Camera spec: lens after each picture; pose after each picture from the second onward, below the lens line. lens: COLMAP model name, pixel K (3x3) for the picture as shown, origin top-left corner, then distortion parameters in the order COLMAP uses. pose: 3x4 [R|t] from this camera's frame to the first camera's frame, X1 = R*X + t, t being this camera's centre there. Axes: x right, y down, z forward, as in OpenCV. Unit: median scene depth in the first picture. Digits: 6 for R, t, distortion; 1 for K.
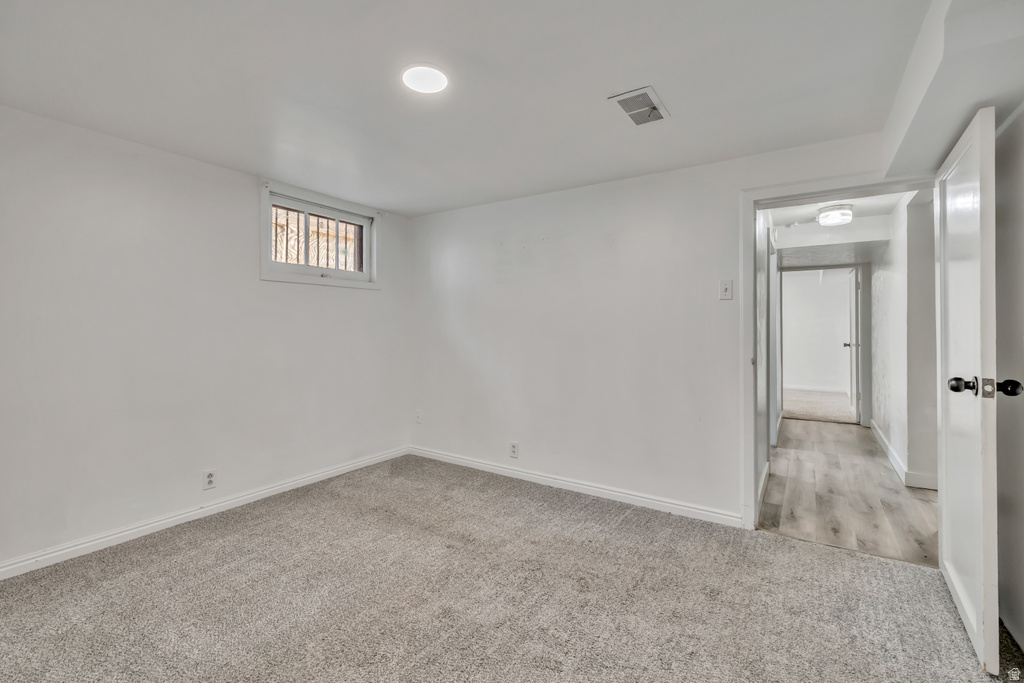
lens RADIAL K [[445.0, 0, 511.7], [0, 445.0, 332.3], [0, 0, 1]] dist [-0.001677, 0.000320]
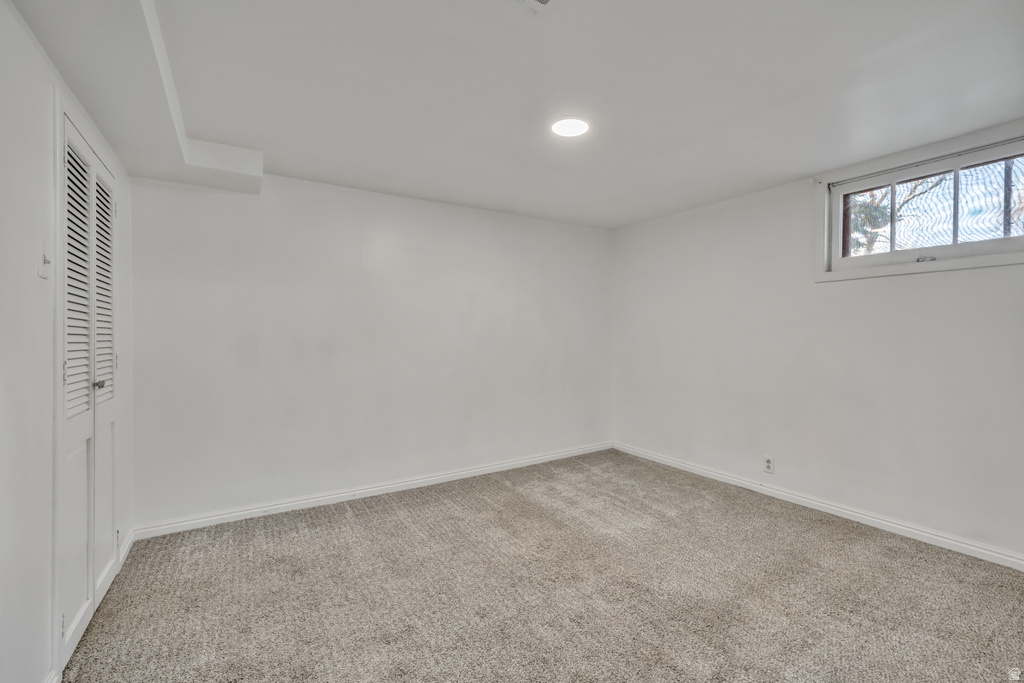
lens RADIAL K [[445.0, 0, 511.8], [0, 445.0, 340.4], [0, 0, 1]] dist [-0.001677, 0.000320]
pose [[-0.418668, 0.009371, -0.908091, 0.635973], [-0.002129, 0.999934, 0.011300, -0.002157], [0.908137, 0.006664, -0.418620, 0.867462]]
